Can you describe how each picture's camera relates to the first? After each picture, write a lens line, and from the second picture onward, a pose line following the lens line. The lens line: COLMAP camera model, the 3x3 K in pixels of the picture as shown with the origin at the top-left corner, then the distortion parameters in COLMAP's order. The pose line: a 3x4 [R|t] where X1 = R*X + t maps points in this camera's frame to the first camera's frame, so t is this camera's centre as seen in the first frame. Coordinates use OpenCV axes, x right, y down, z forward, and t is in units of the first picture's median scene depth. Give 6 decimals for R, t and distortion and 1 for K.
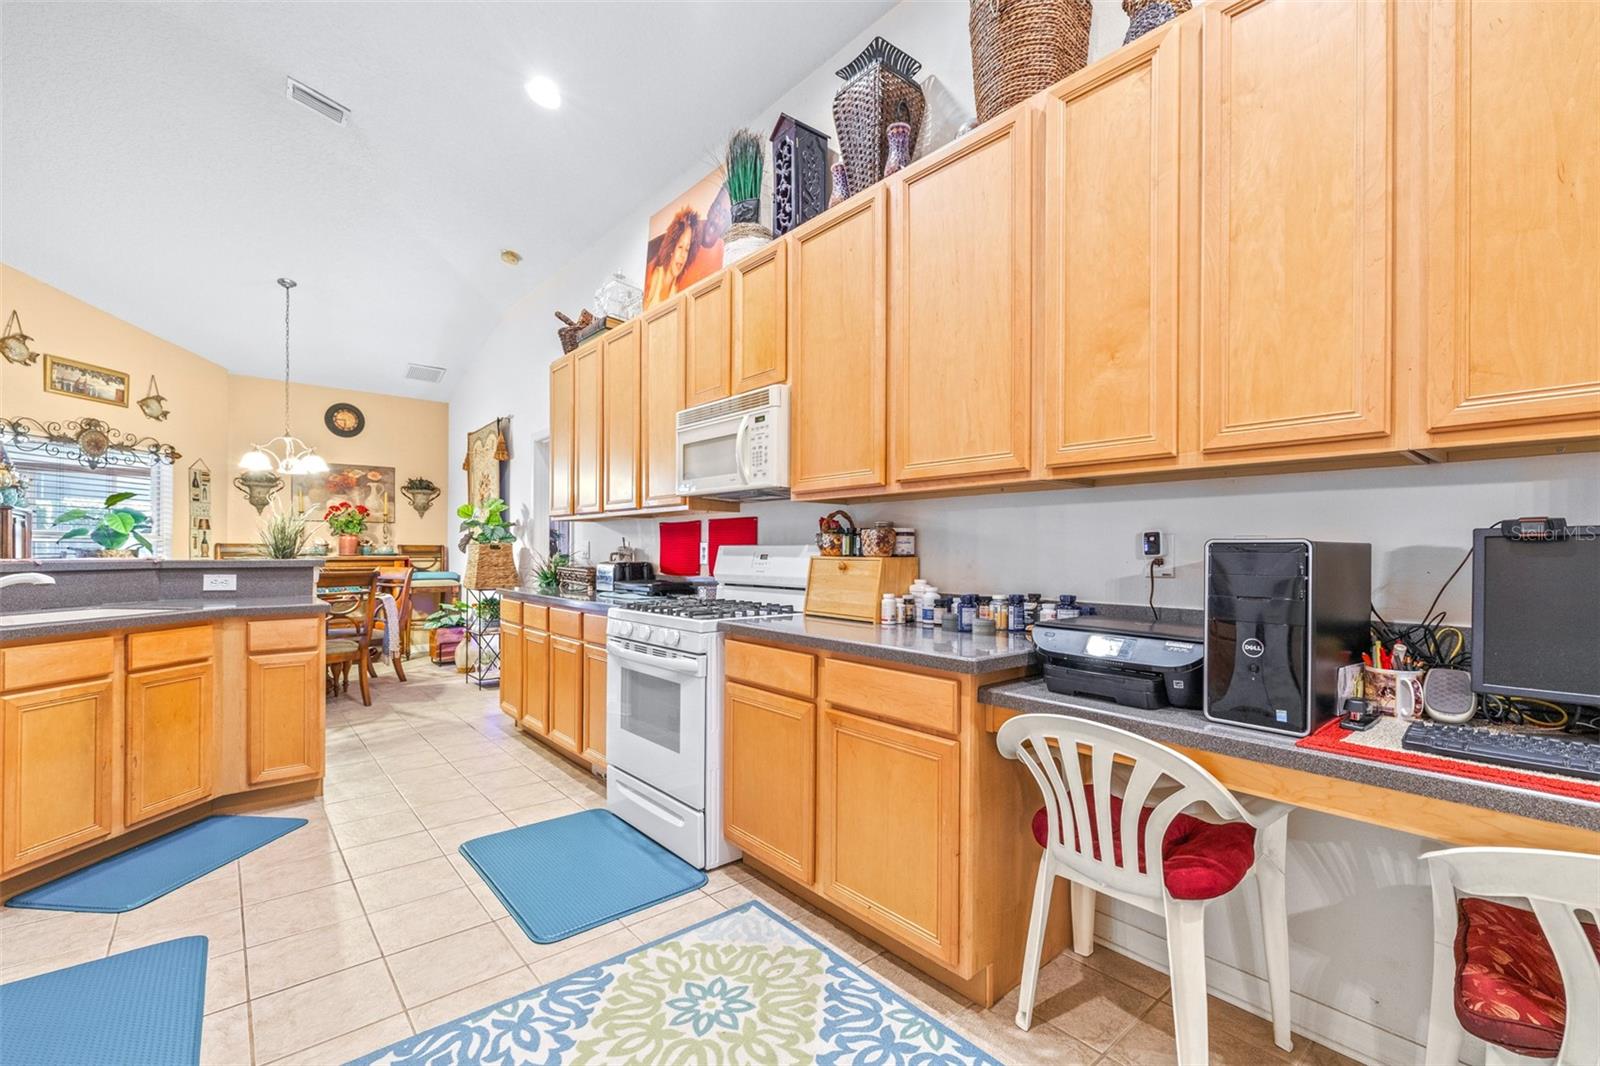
lens RADIAL K [[683.4, 0, 800.6], [0, 683.4, 547.4], [0, 0, 1]] dist [-0.001770, -0.000098]
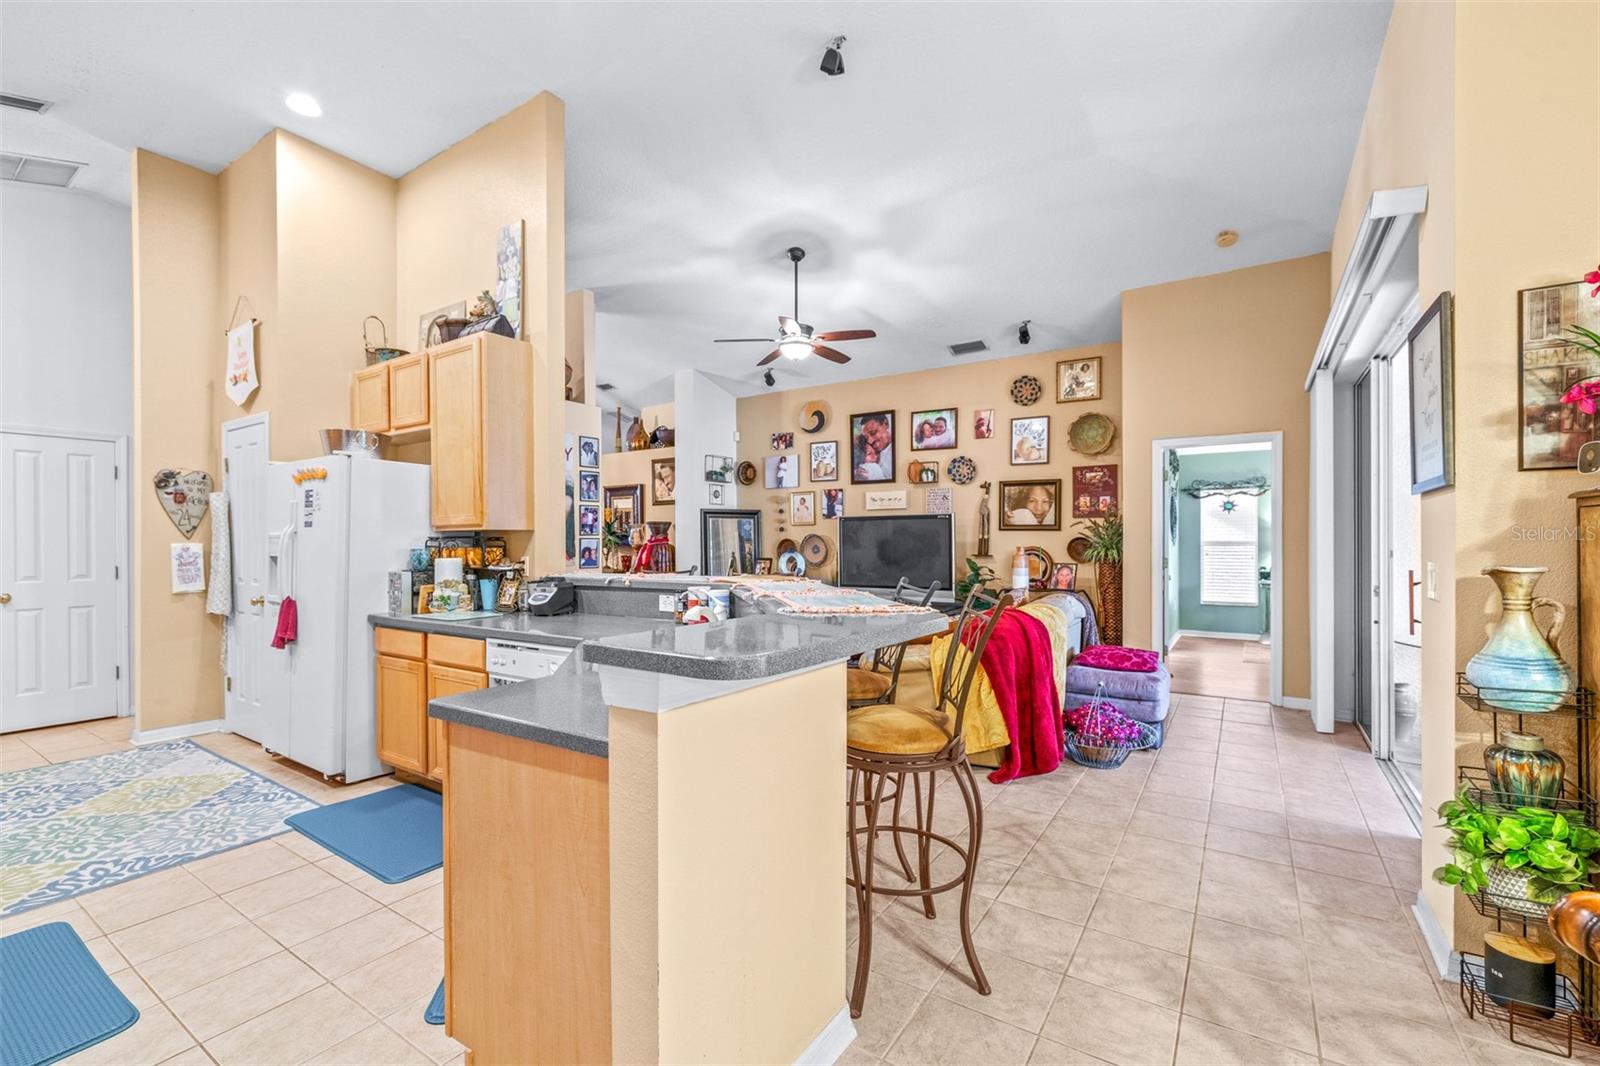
lens RADIAL K [[683.4, 0, 793.9], [0, 683.4, 544.2], [0, 0, 1]] dist [-0.001770, -0.000098]
pose [[-0.962446, 0.002995, -0.271455, -0.436389], [0.003218, 0.999995, -0.000377, -0.020638], [0.271453, -0.001237, -0.962451, 0.844706]]
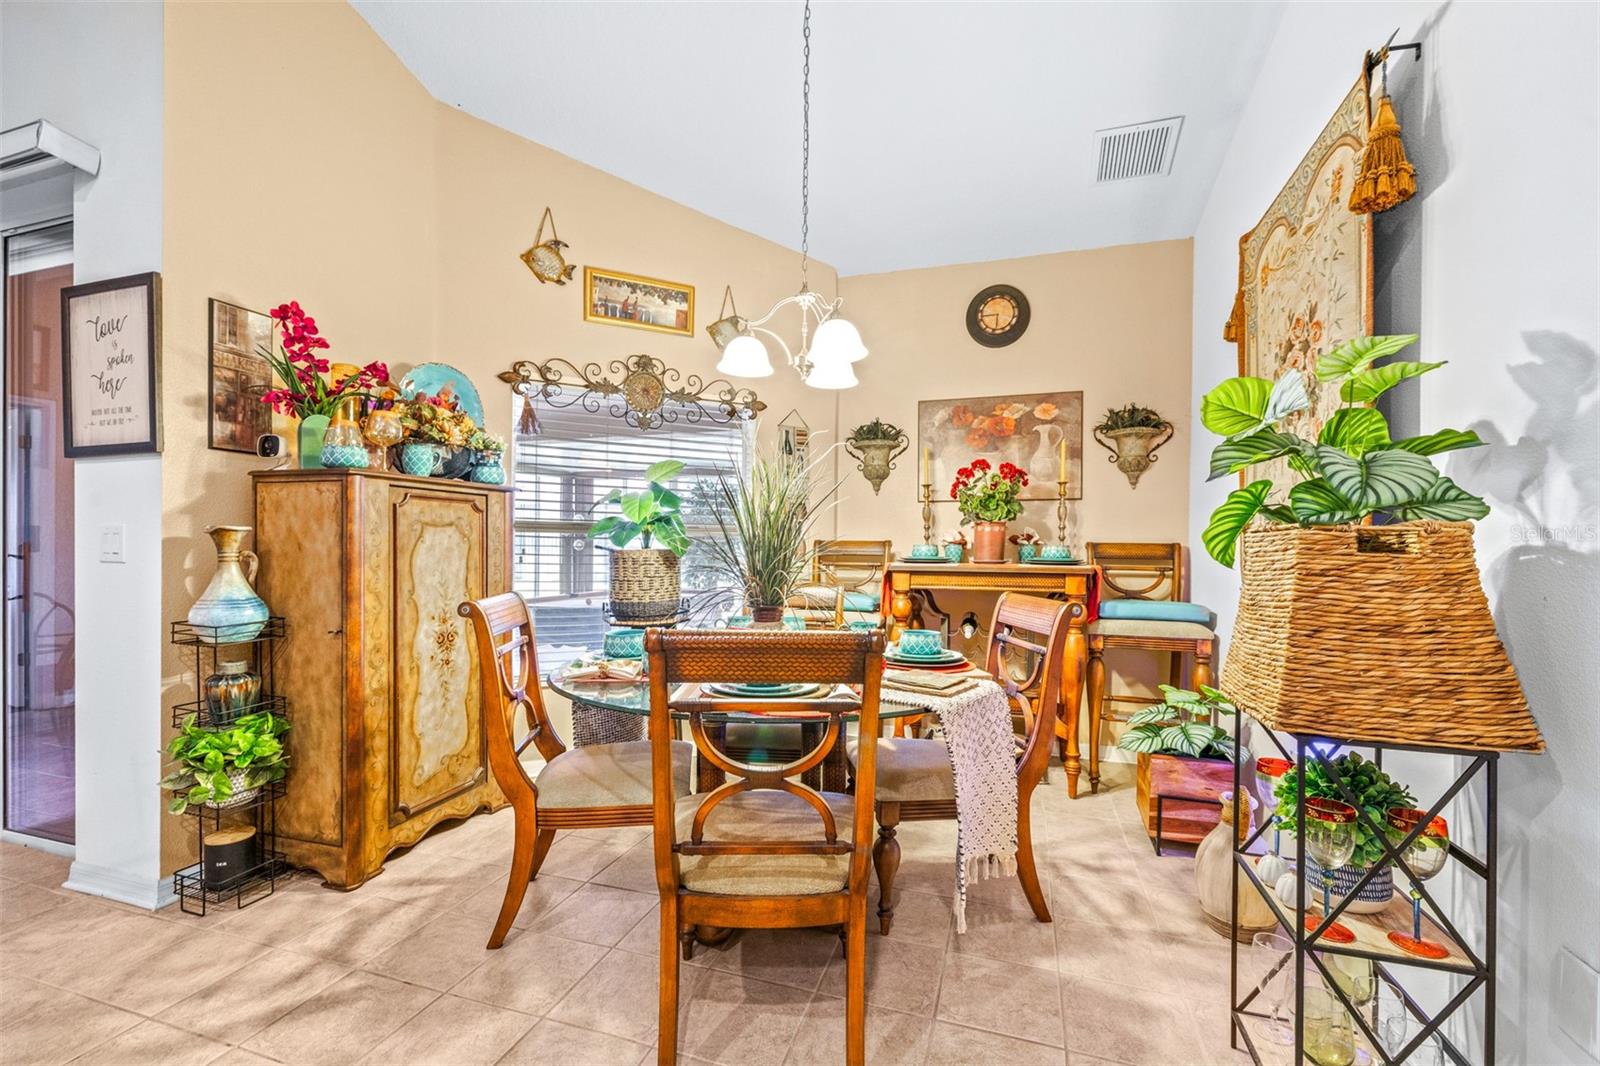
lens RADIAL K [[683.4, 0, 793.3], [0, 683.4, 551.9], [0, 0, 1]] dist [-0.001770, -0.000098]
pose [[0.520893, 0.005679, -0.853603, -0.346659], [-0.004154, 0.999983, 0.004118, 0.002474], [0.853612, 0.001401, 0.520908, 0.702892]]
